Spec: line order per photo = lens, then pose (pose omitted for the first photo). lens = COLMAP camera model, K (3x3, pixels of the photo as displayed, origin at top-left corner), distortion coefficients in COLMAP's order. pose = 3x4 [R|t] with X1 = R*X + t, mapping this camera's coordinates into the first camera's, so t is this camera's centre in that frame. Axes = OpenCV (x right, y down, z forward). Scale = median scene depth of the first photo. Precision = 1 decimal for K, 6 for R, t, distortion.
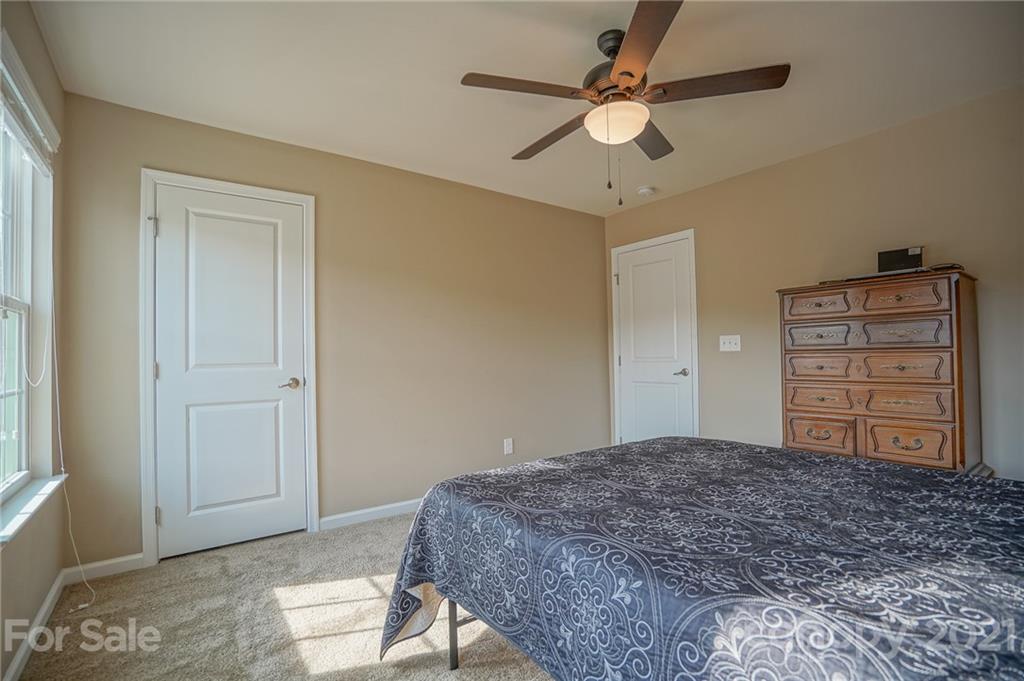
lens RADIAL K [[474.8, 0, 510.6], [0, 474.8, 345.9], [0, 0, 1]] dist [-0.057982, 0.017577]
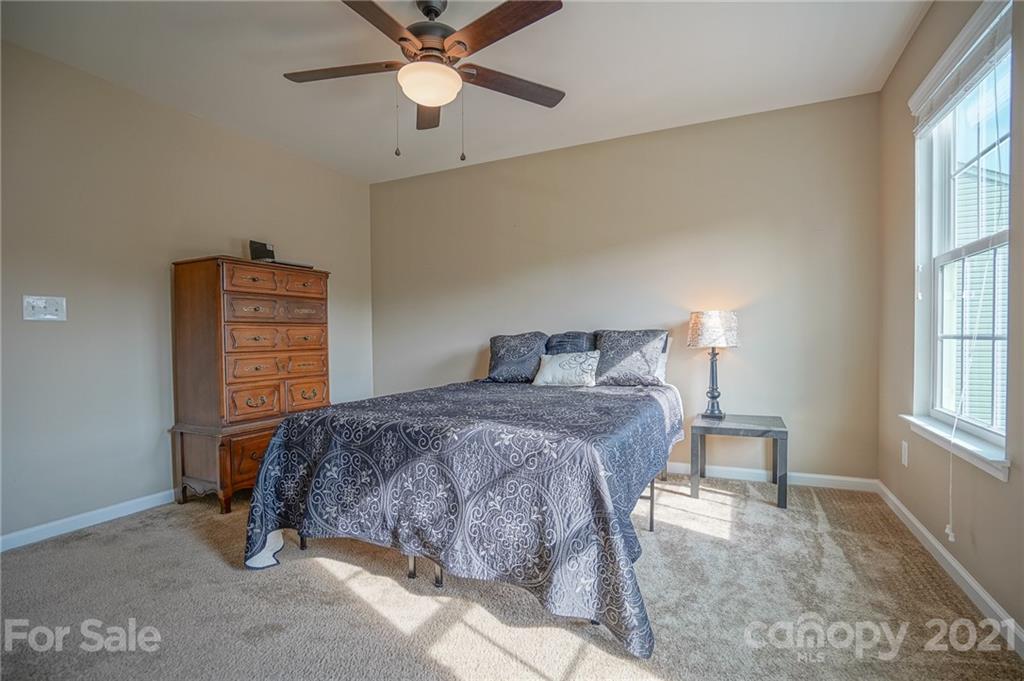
lens RADIAL K [[474.8, 0, 510.6], [0, 474.8, 345.9], [0, 0, 1]] dist [-0.057982, 0.017577]
pose [[-0.481544, -0.010661, 0.876357, -0.589224], [-0.011679, 0.999915, 0.005747, 0.051559], [-0.876344, -0.007467, -0.481627, 1.054264]]
